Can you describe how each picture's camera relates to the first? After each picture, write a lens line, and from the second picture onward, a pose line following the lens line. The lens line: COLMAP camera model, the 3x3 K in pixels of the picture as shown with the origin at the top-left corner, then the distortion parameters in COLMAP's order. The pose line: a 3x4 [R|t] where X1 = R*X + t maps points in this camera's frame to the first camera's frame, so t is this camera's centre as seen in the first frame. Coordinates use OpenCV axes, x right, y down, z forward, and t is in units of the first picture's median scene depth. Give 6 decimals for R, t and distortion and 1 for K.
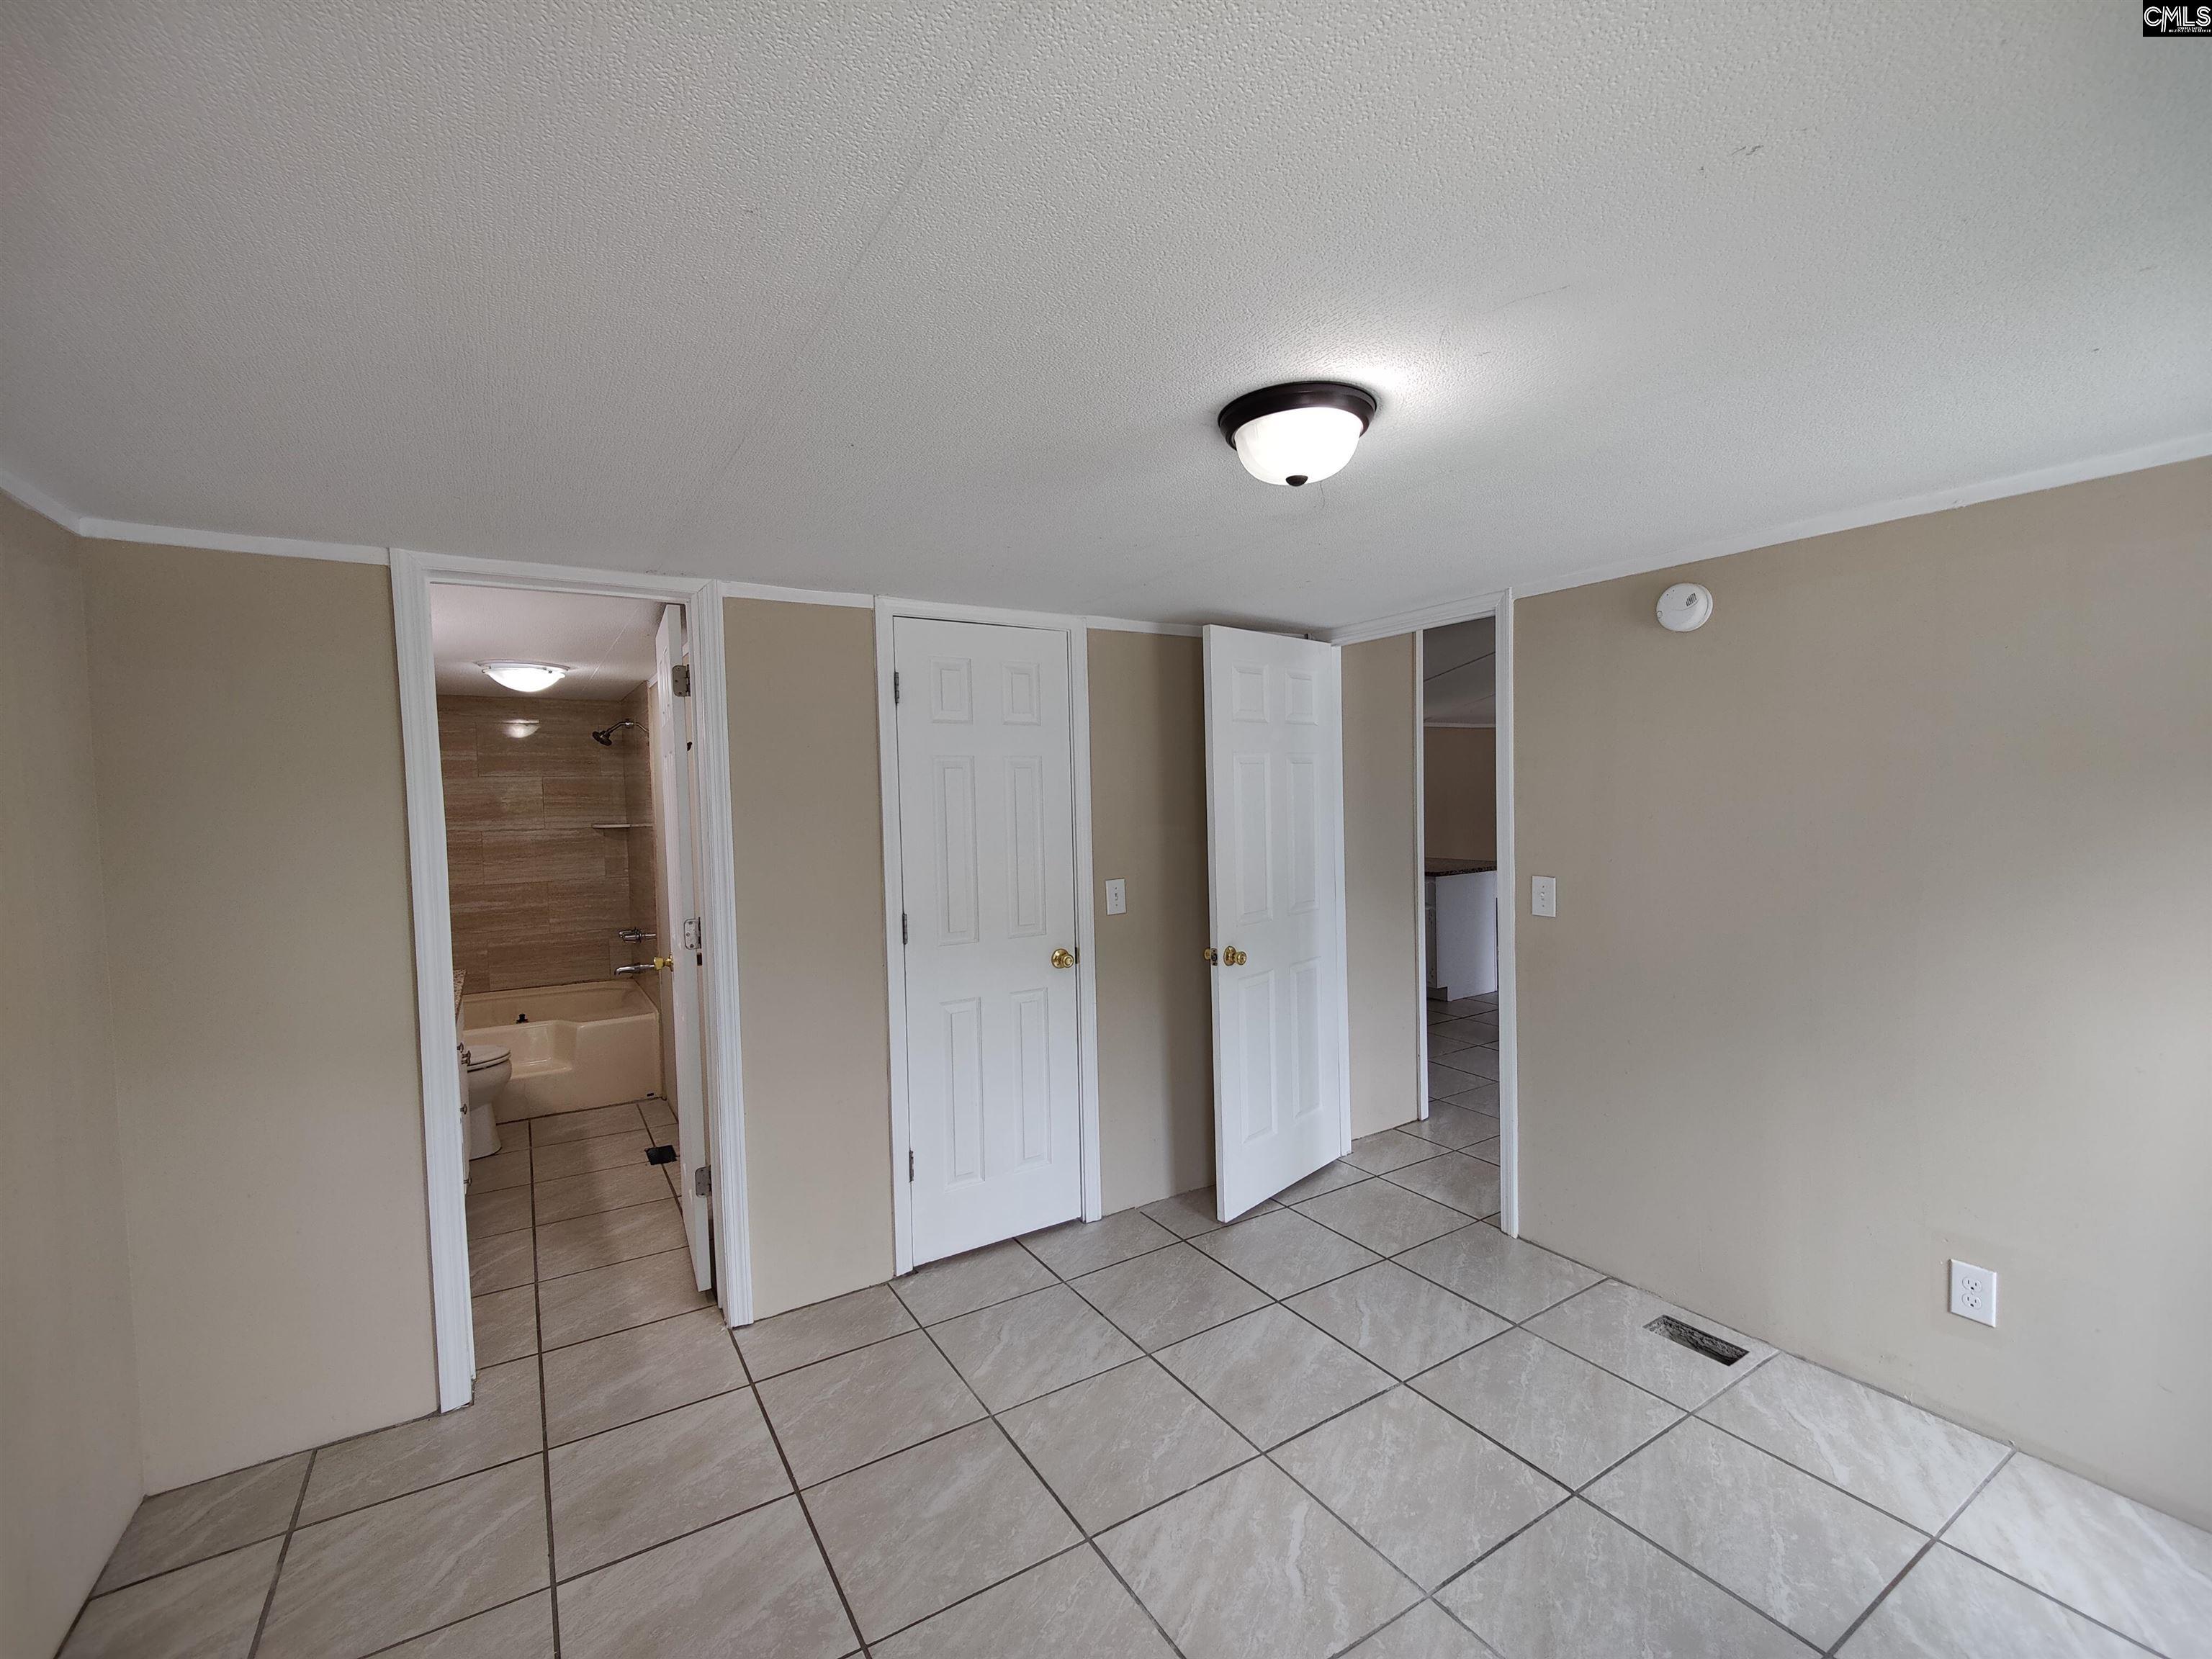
lens RADIAL K [[956.8, 0, 1109.6], [0, 956.8, 838.0], [0, 0, 1]] dist [0.021446, -0.013684]
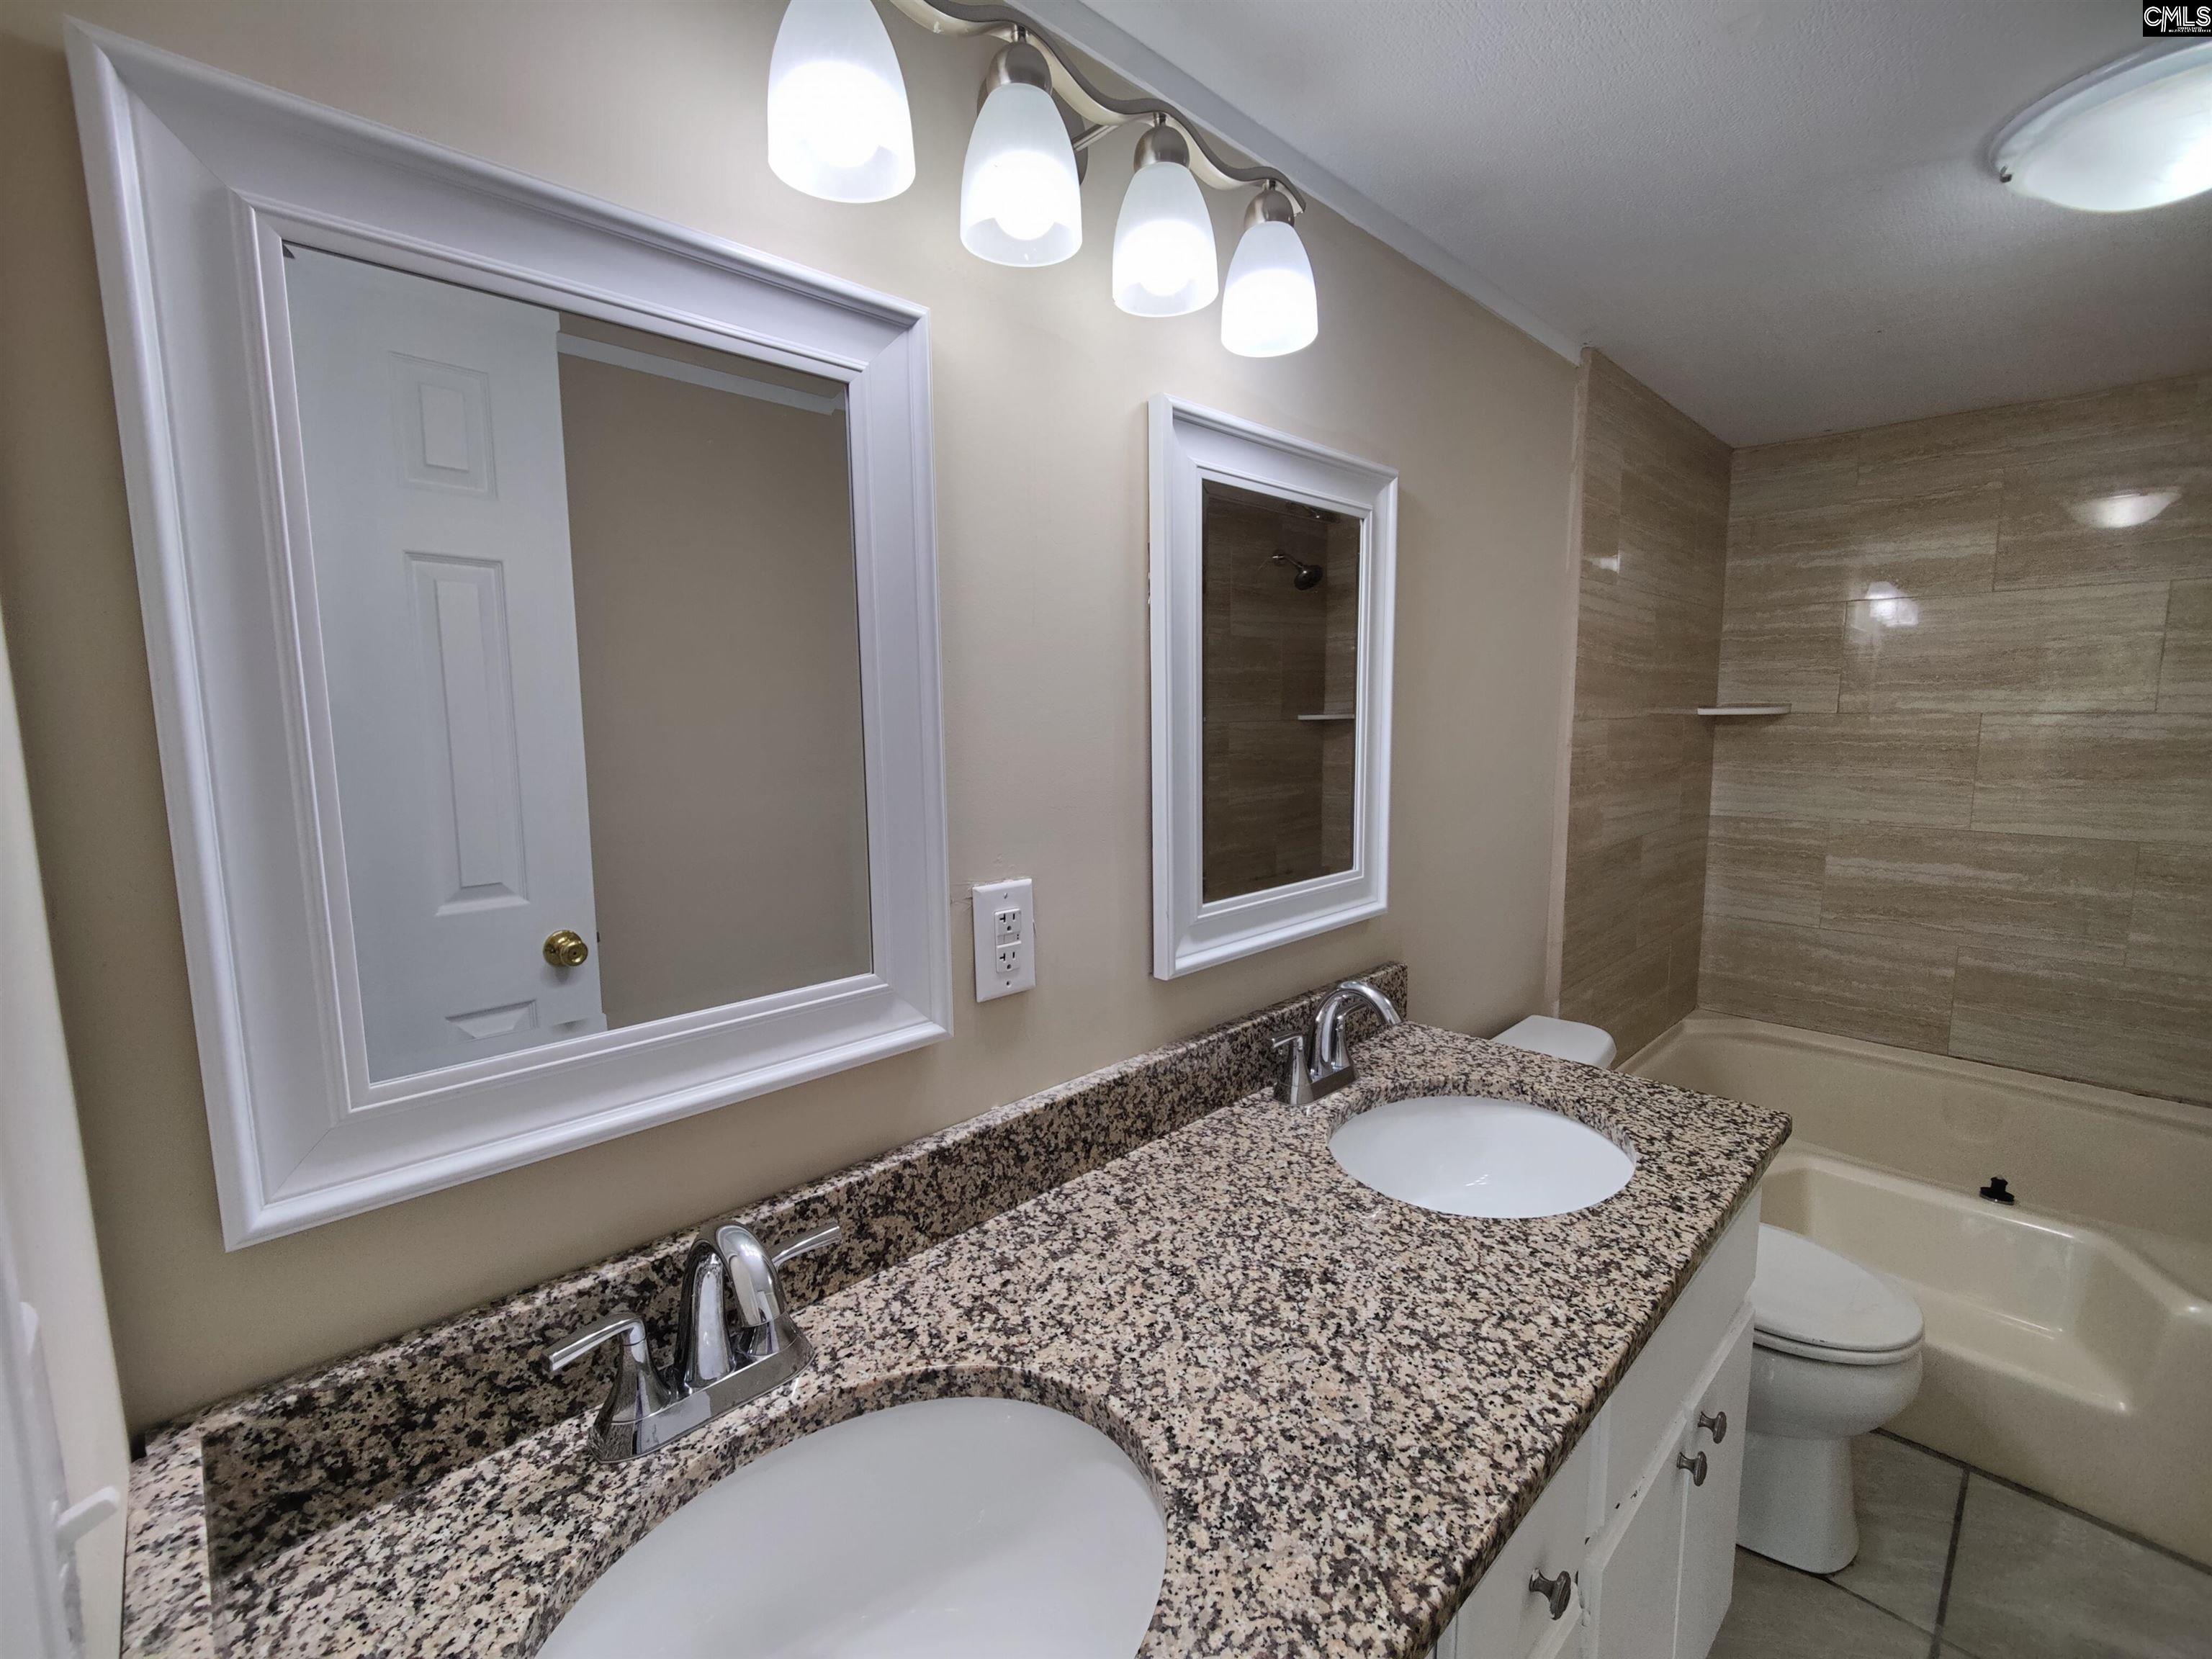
lens RADIAL K [[956.8, 0, 1109.6], [0, 956.8, 838.0], [0, 0, 1]] dist [0.021446, -0.013684]
pose [[0.225320, 0.145198, -0.963405, -0.295360], [-0.044134, 0.989339, 0.138785, 0.006090], [0.973285, 0.011248, 0.229326, 0.491152]]
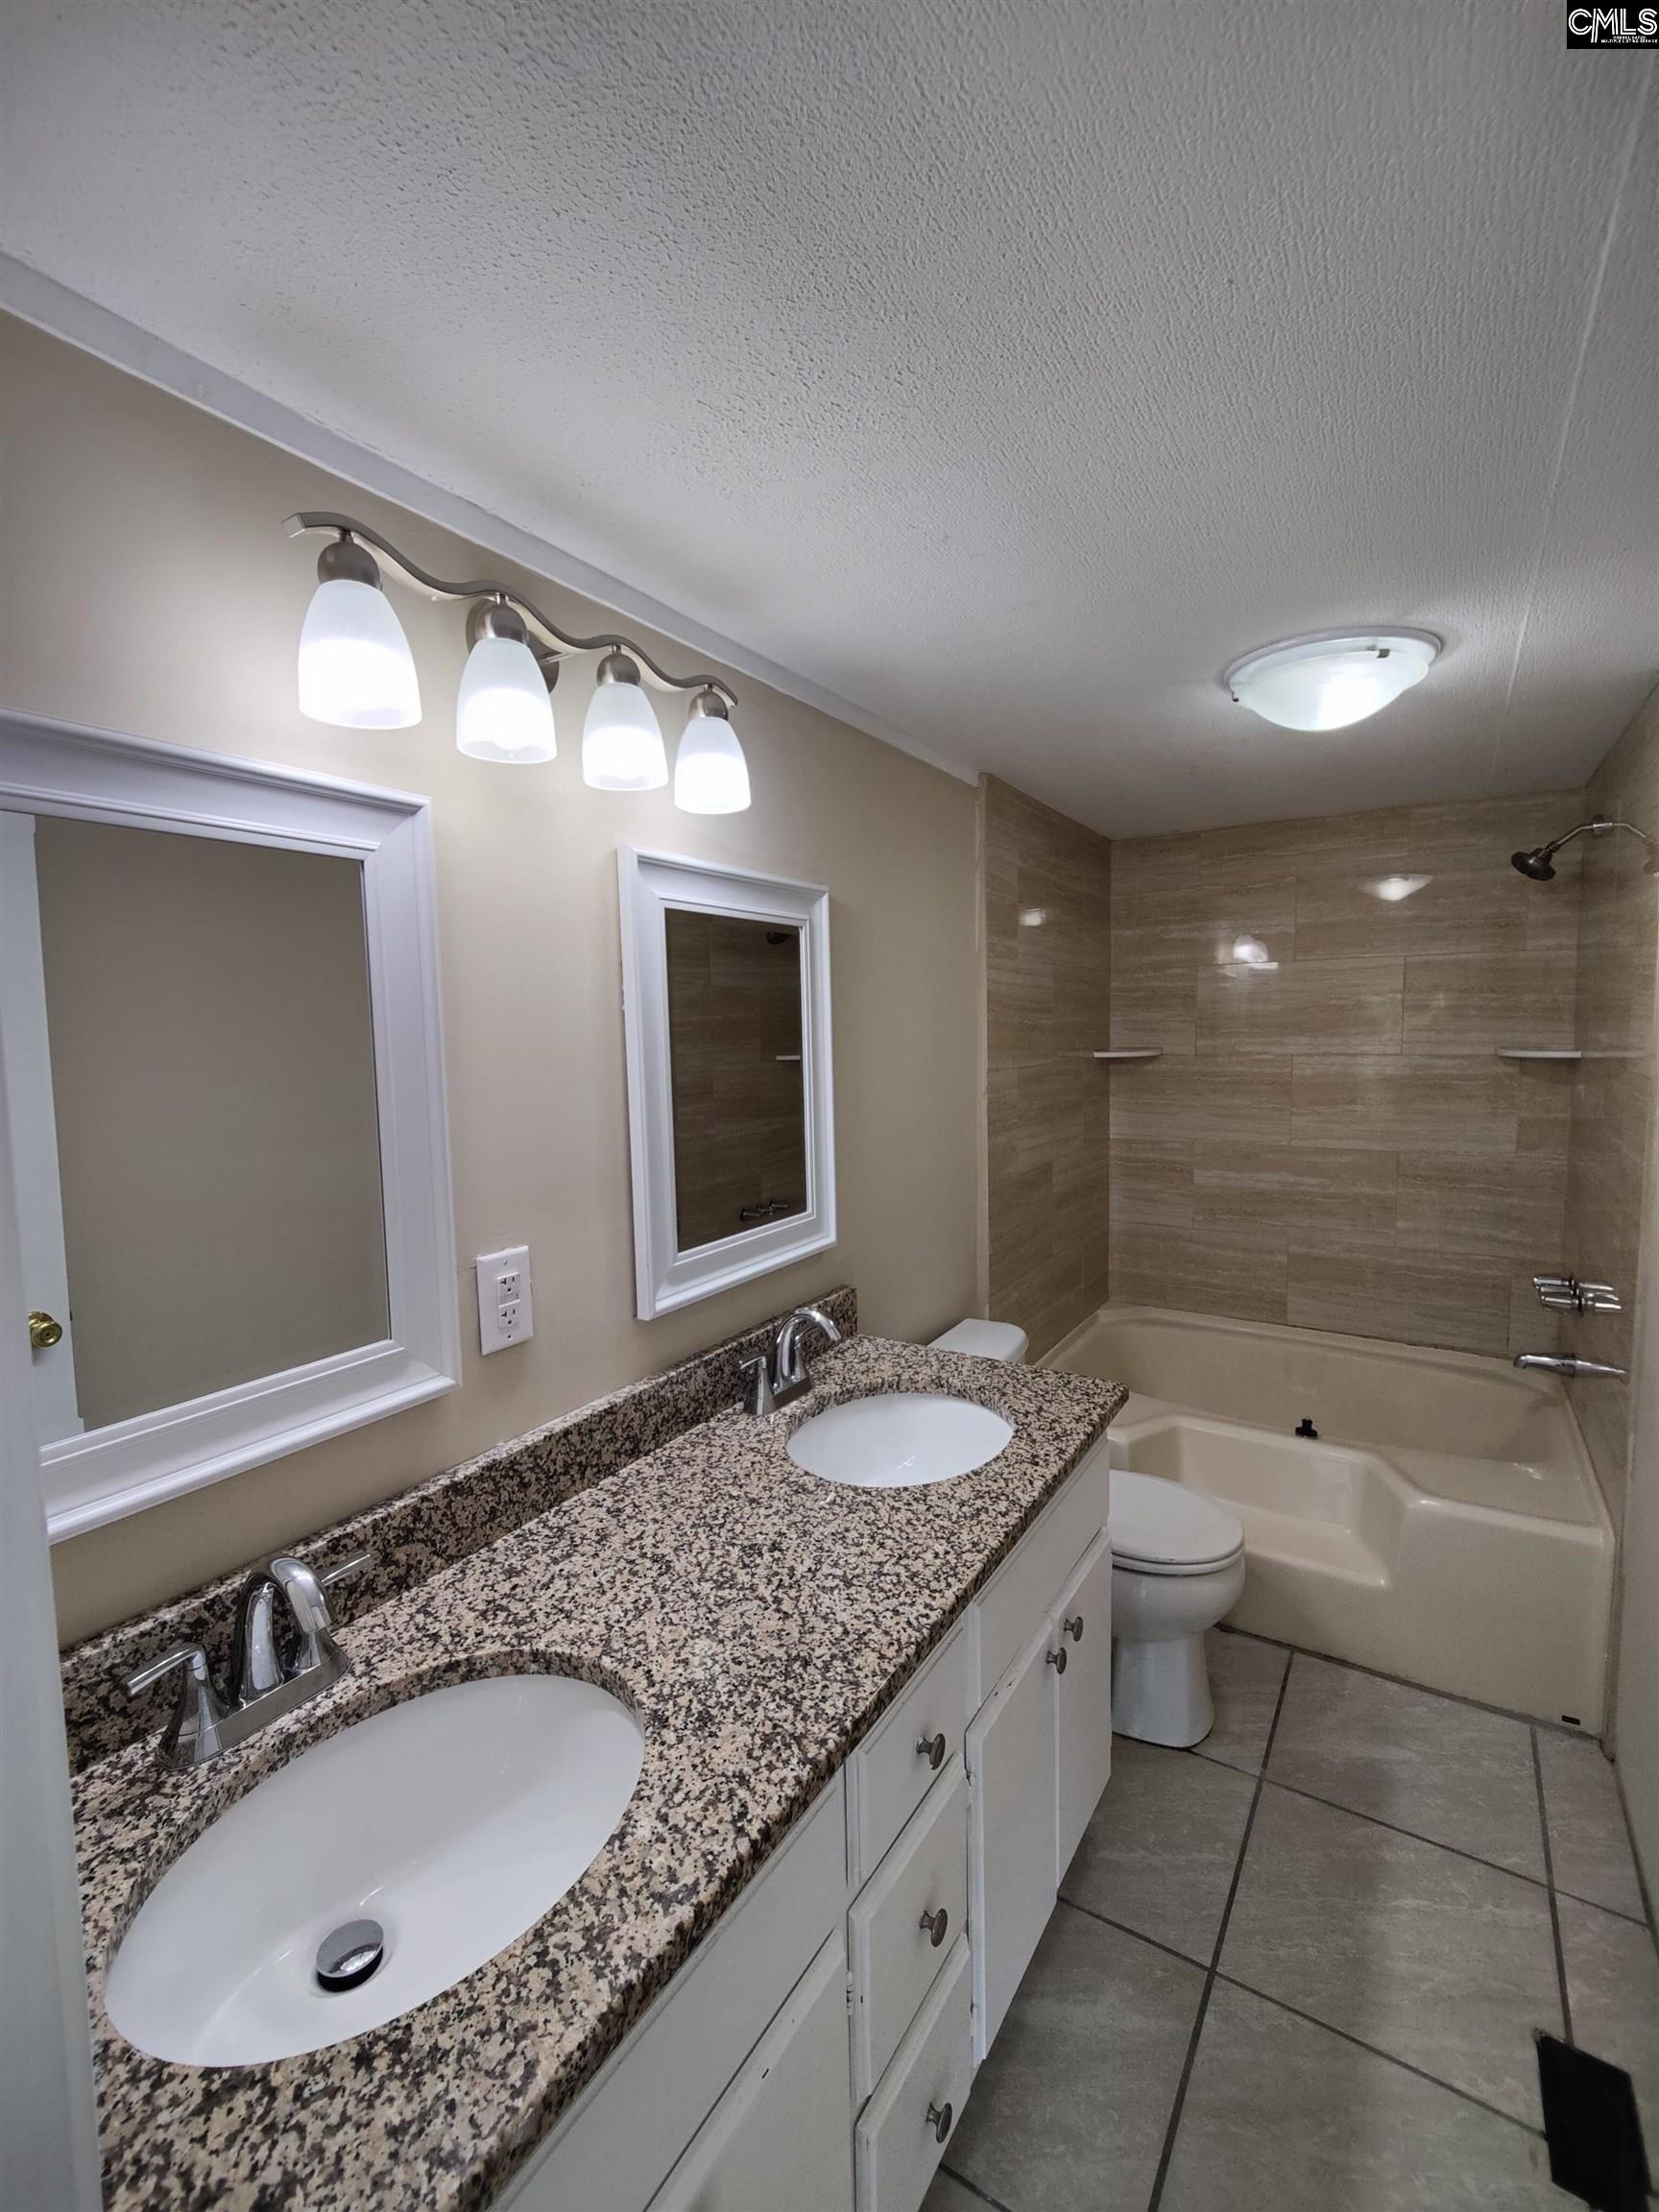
lens RADIAL K [[971.6, 0, 829.5], [0, 971.6, 1106.0], [0, 0, 1]] dist [0.033267, -0.027063]
pose [[0.440032, 0.091081, -0.893351, -0.241012], [-0.035161, 0.995827, 0.084210, -0.015746], [0.897293, -0.005644, 0.441399, 0.481134]]
